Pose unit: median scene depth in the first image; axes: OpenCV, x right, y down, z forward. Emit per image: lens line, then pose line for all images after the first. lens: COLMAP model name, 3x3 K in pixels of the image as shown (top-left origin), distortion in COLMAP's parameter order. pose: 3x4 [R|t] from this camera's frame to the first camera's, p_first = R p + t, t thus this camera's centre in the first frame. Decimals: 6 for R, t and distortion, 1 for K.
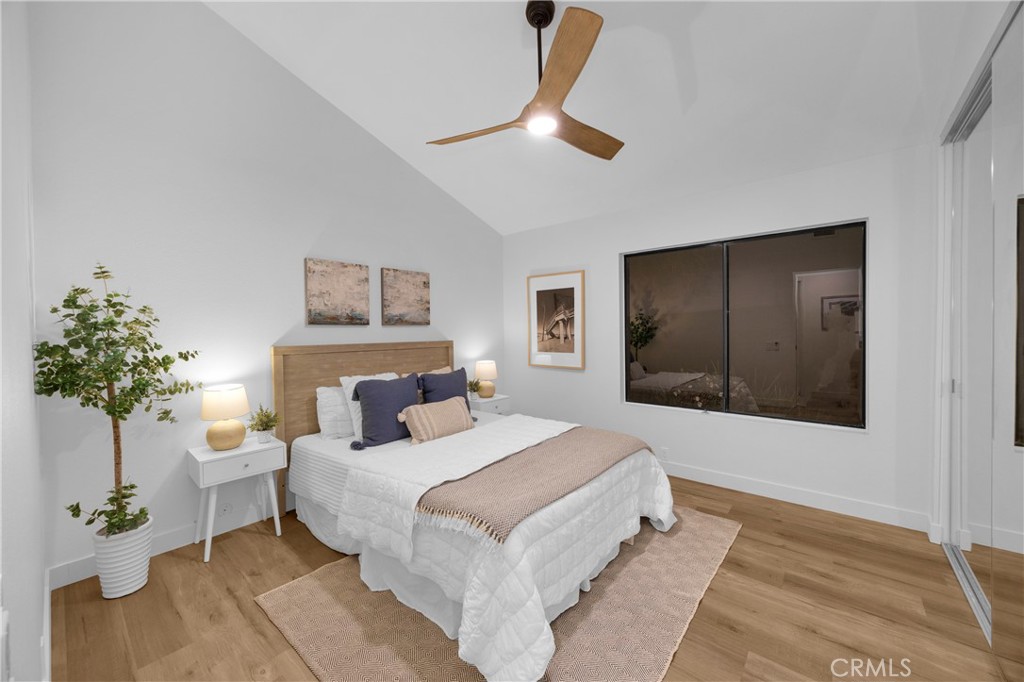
lens RADIAL K [[385.9, 0, 509.1], [0, 385.9, 334.2], [0, 0, 1]] dist [-0.003020, -0.000067]
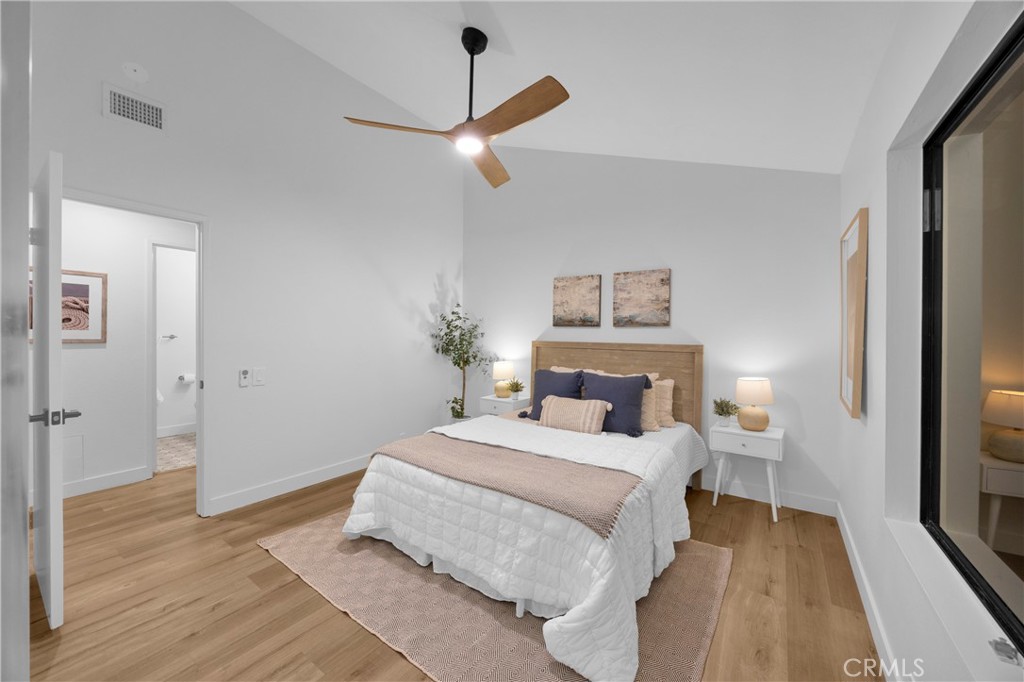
lens RADIAL K [[385.9, 0, 509.1], [0, 385.9, 334.2], [0, 0, 1]] dist [-0.003020, -0.000067]
pose [[0.089606, 0.016282, -0.995844, 0.744282], [-0.021859, 0.999658, 0.014377, -0.011799], [0.995737, 0.020480, 0.089931, 0.633524]]
